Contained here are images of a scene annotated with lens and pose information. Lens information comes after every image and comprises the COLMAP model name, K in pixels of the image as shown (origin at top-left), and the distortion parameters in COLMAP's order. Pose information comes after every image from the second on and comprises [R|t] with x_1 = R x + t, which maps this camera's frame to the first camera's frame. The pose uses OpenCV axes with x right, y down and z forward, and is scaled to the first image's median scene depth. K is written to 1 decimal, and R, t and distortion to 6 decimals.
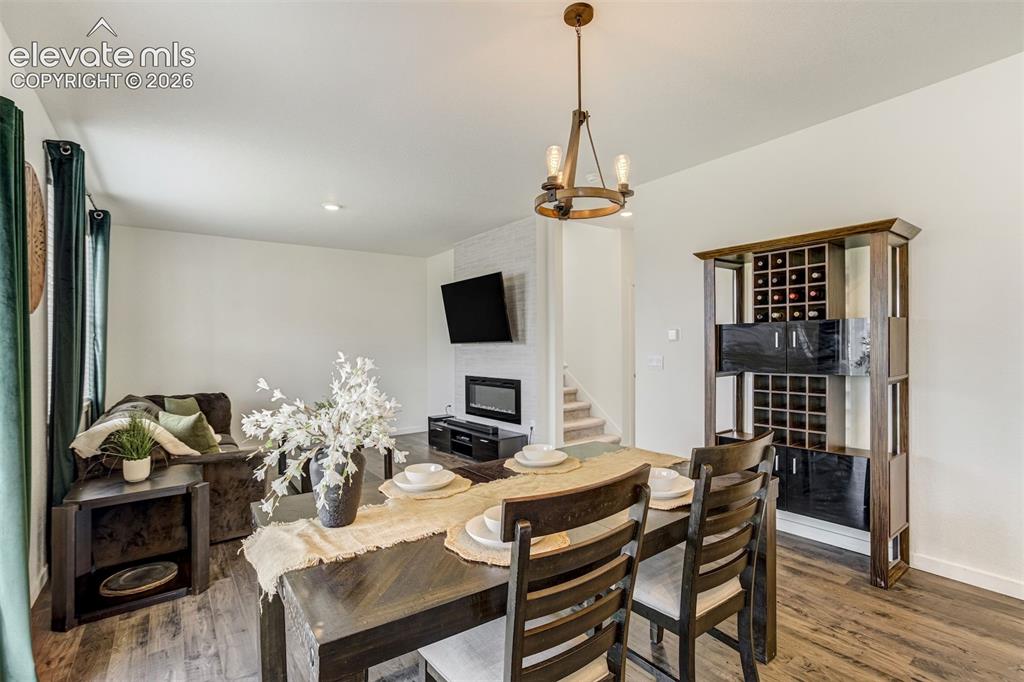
lens RADIAL K [[426.5, 0, 439.2], [0, 426.5, 330.3], [0, 0, 1]] dist [-0.040663, 0.000115]
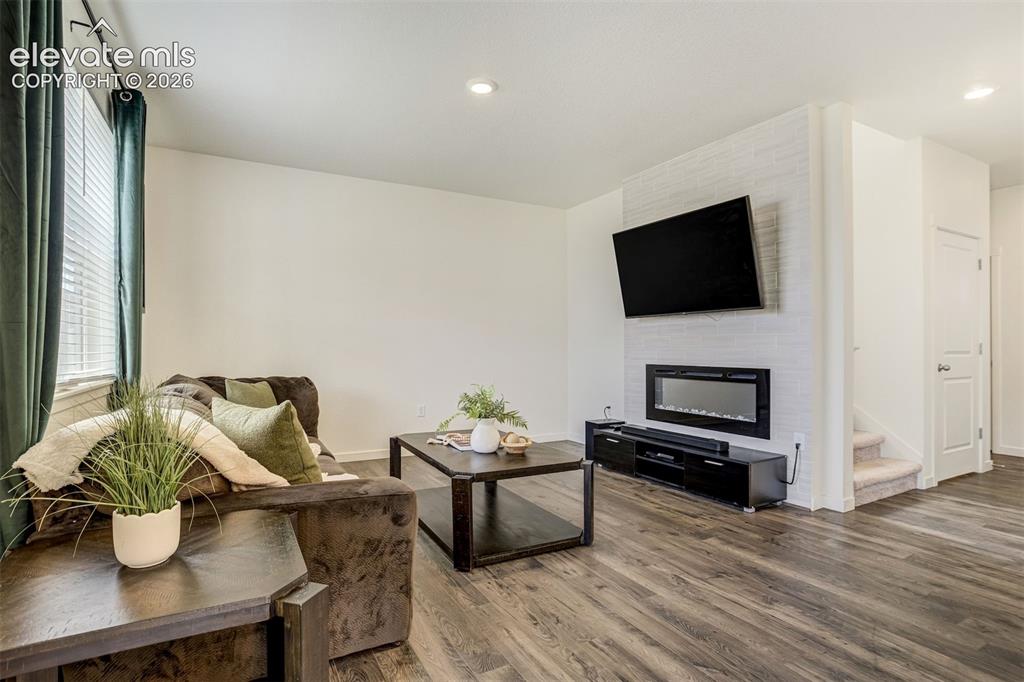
lens RADIAL K [[487.2, 0, 498.5], [0, 487.2, 346.7], [0, 0, 1]] dist [-0.062077, 0.019889]
pose [[0.997252, 0.027675, -0.068716, -0.168842], [-0.024020, 0.998281, 0.053460, 0.055853], [0.070077, -0.051663, 0.996203, 0.269793]]
